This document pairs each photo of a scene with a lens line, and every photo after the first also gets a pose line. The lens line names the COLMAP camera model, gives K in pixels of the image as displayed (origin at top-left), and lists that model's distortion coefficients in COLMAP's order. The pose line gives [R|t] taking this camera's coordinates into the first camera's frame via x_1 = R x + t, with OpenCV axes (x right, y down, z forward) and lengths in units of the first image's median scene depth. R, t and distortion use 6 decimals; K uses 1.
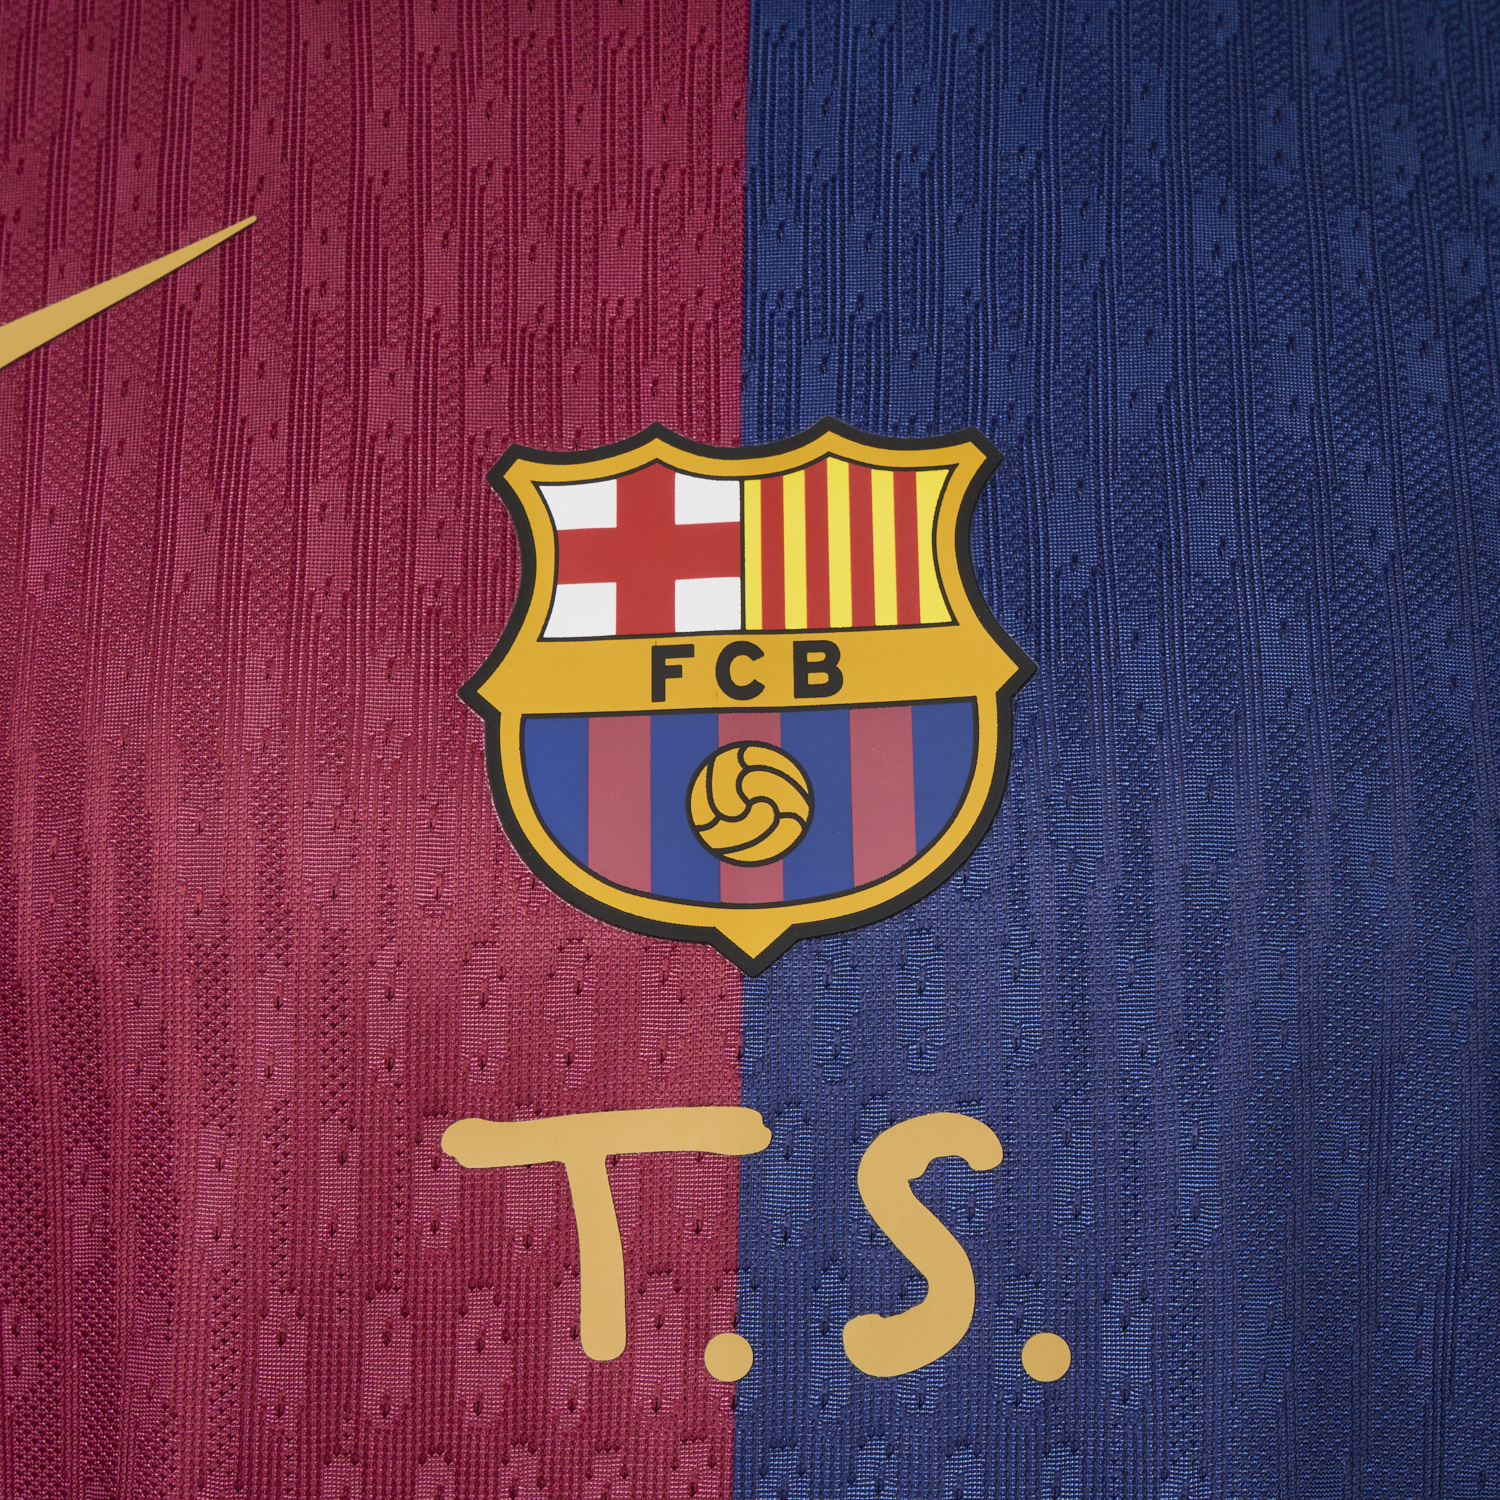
lens RADIAL K [[3034.3, 0, 752.0], [0, 3034.3, 812.6], [0, 0, 1]] dist [-0.064044, -0.202213]
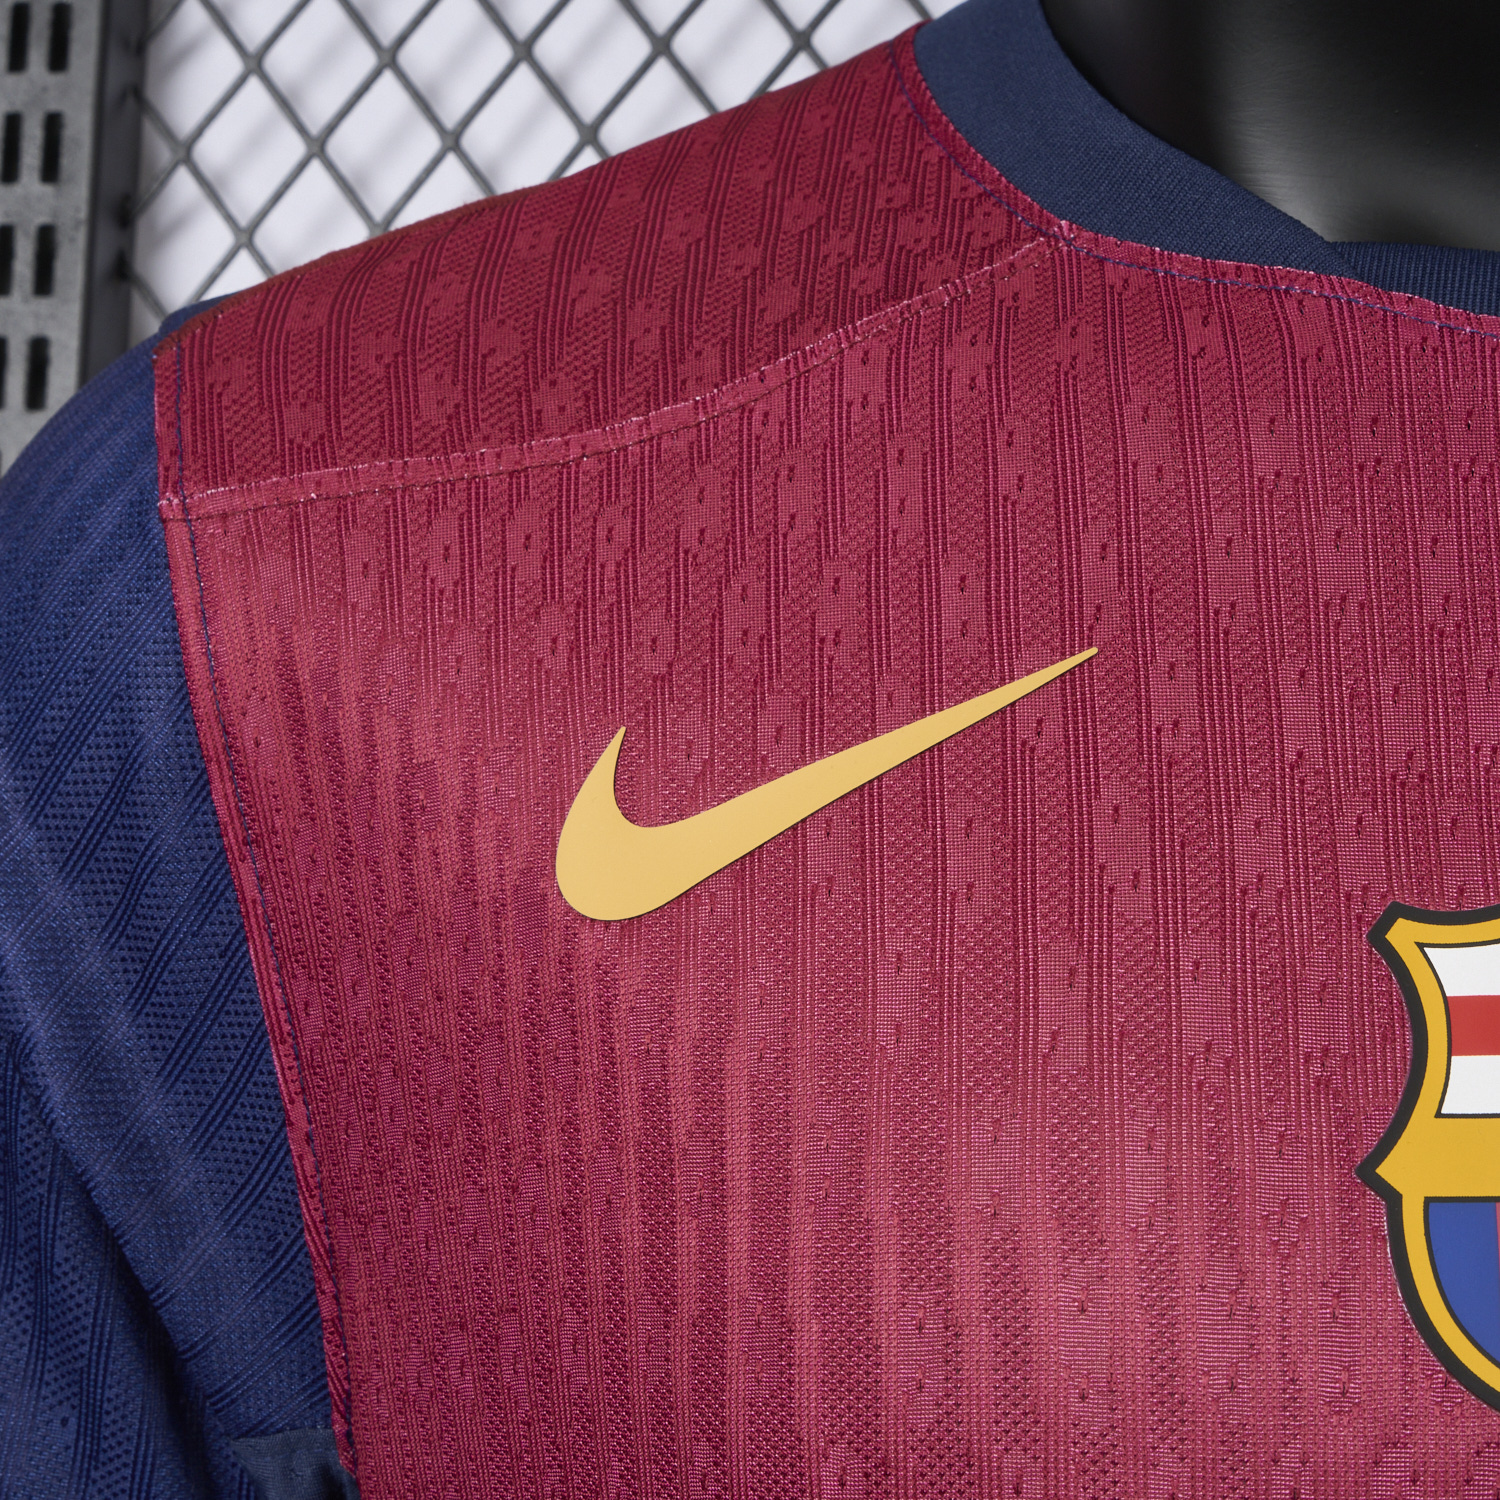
lens RADIAL K [[3034.3, 0, 752.0], [0, 3034.3, 812.6], [0, 0, 1]] dist [-0.064044, -0.202213]
pose [[0.994027, 0.013490, -0.108301, -0.172145], [-0.020841, 0.997533, -0.067039, -0.078963], [0.107129, 0.068896, 0.991855, 0.026589]]
